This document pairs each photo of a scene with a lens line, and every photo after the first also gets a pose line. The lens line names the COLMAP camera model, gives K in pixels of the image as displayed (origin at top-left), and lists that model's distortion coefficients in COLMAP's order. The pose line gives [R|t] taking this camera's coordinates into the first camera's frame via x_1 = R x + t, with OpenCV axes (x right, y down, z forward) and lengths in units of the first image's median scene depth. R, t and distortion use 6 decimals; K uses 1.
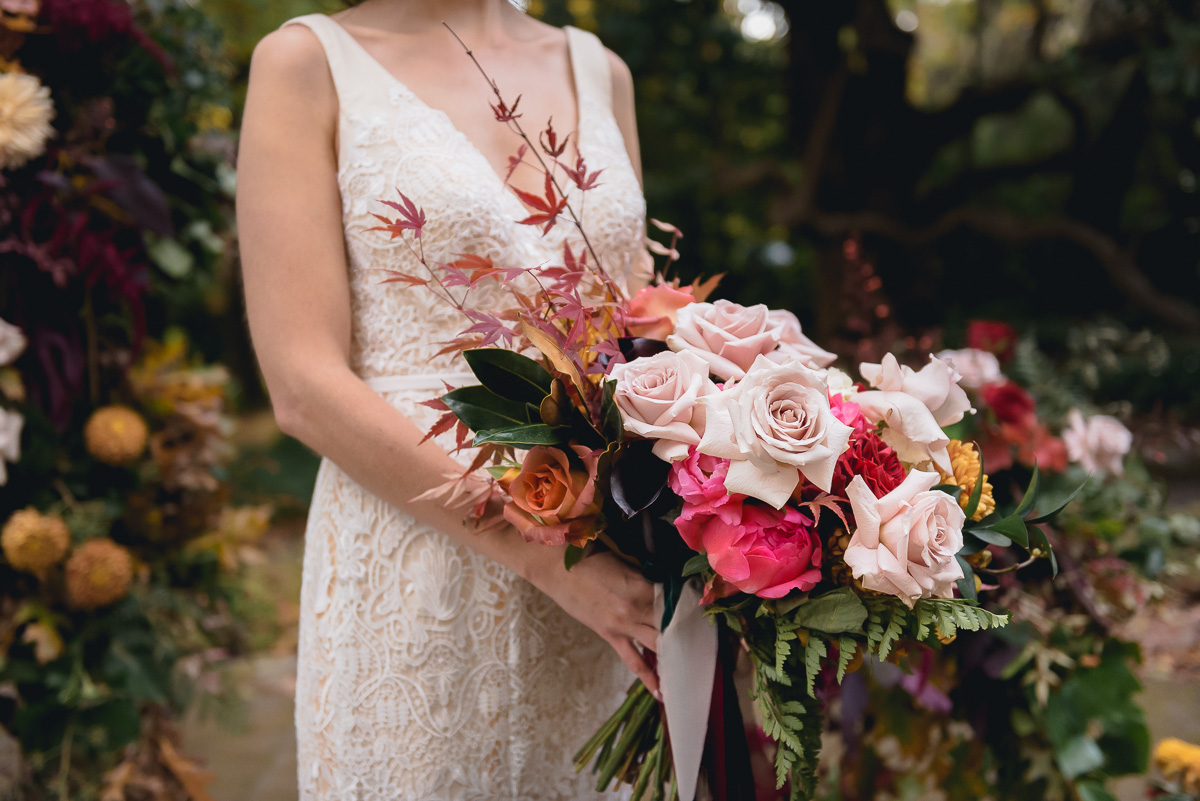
lens RADIAL K [[1520.7, 0, 598.6], [0, 1520.7, 399.4], [0, 0, 1]] dist [-0.008774, 0.000000]
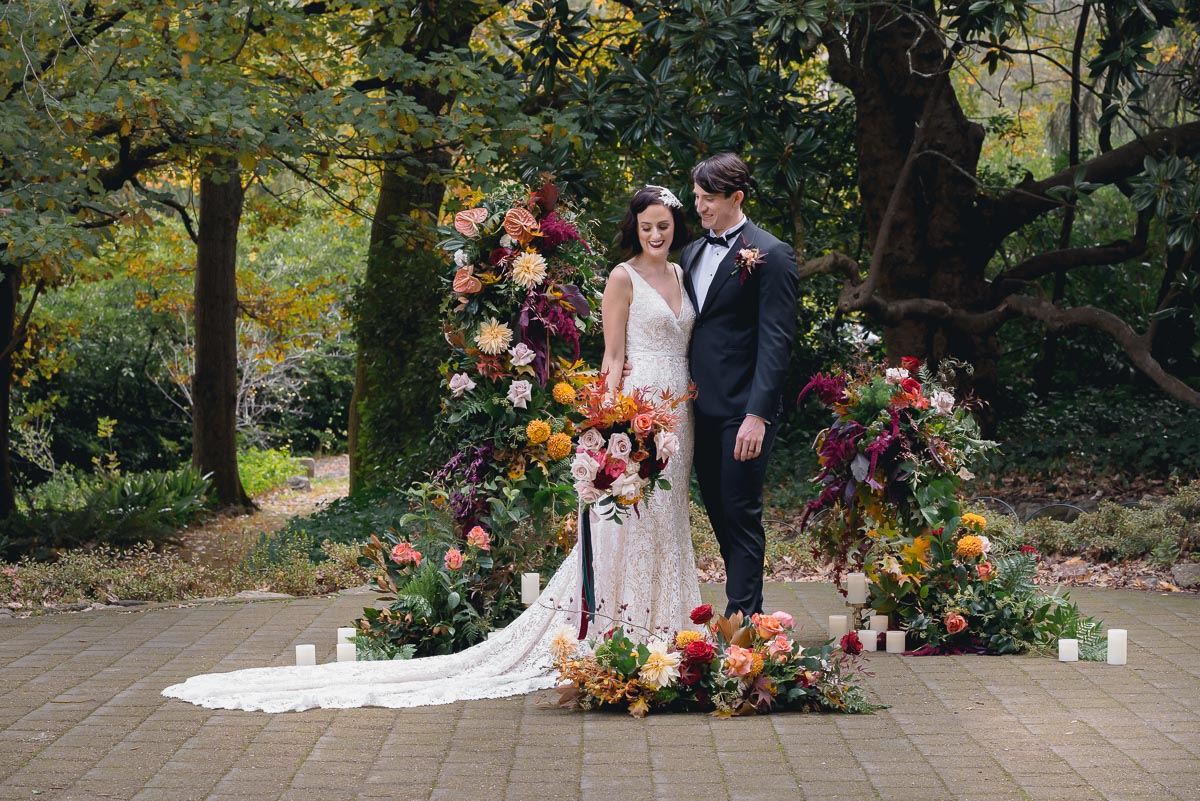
lens RADIAL K [[2428.7, 0, 600.6], [0, 2428.7, 400.7], [0, 0, 1]] dist [-0.052902, 0.000000]
pose [[0.999716, 0.022220, 0.008650, -0.298383], [-0.021546, 0.997207, -0.071516, 0.333957], [-0.010215, 0.071309, 0.997402, -3.131853]]
